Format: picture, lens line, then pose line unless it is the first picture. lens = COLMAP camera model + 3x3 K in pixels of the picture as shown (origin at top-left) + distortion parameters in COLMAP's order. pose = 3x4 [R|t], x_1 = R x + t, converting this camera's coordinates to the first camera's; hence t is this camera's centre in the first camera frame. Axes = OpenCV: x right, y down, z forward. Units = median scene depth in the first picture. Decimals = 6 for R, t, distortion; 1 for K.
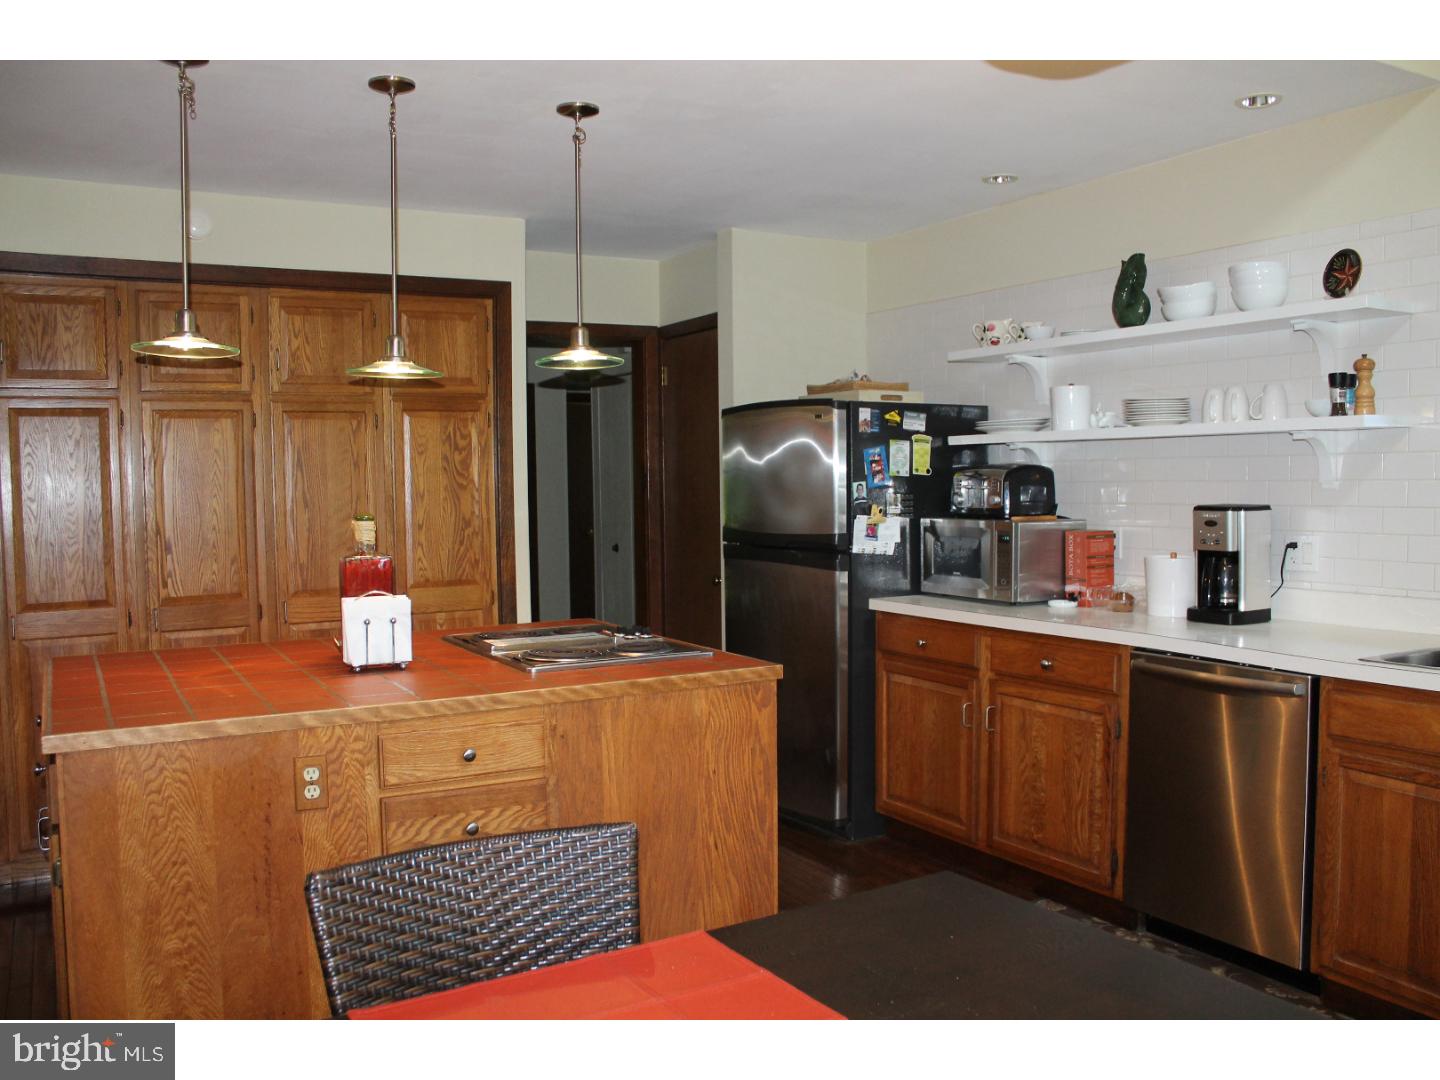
lens RADIAL K [[1224.3, 0, 720.0], [0, 1224.3, 540.0], [0, 0, 1]] dist [-0.180476, 0.153819]
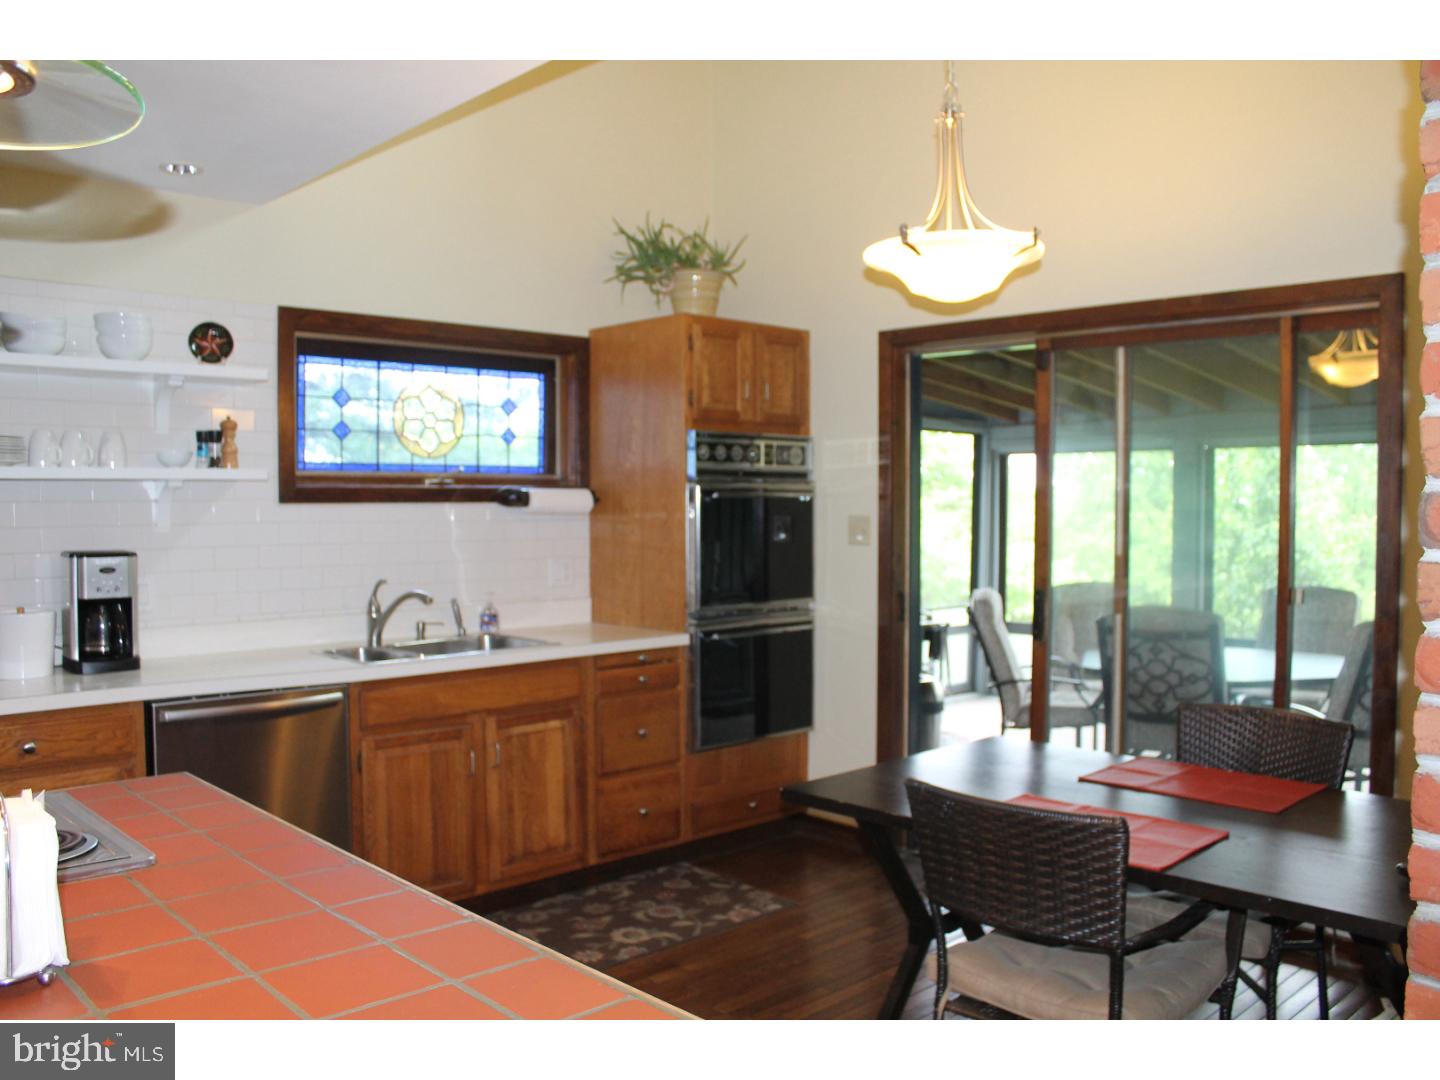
lens RADIAL K [[1224.3, 0, 720.0], [0, 1224.3, 540.0], [0, 0, 1]] dist [-0.180476, 0.153819]
pose [[-0.199411, -0.022936, 0.979647, -0.700217], [0.054997, 0.997888, 0.034558, -0.049287], [-0.978371, 0.060769, -0.197729, 0.756653]]
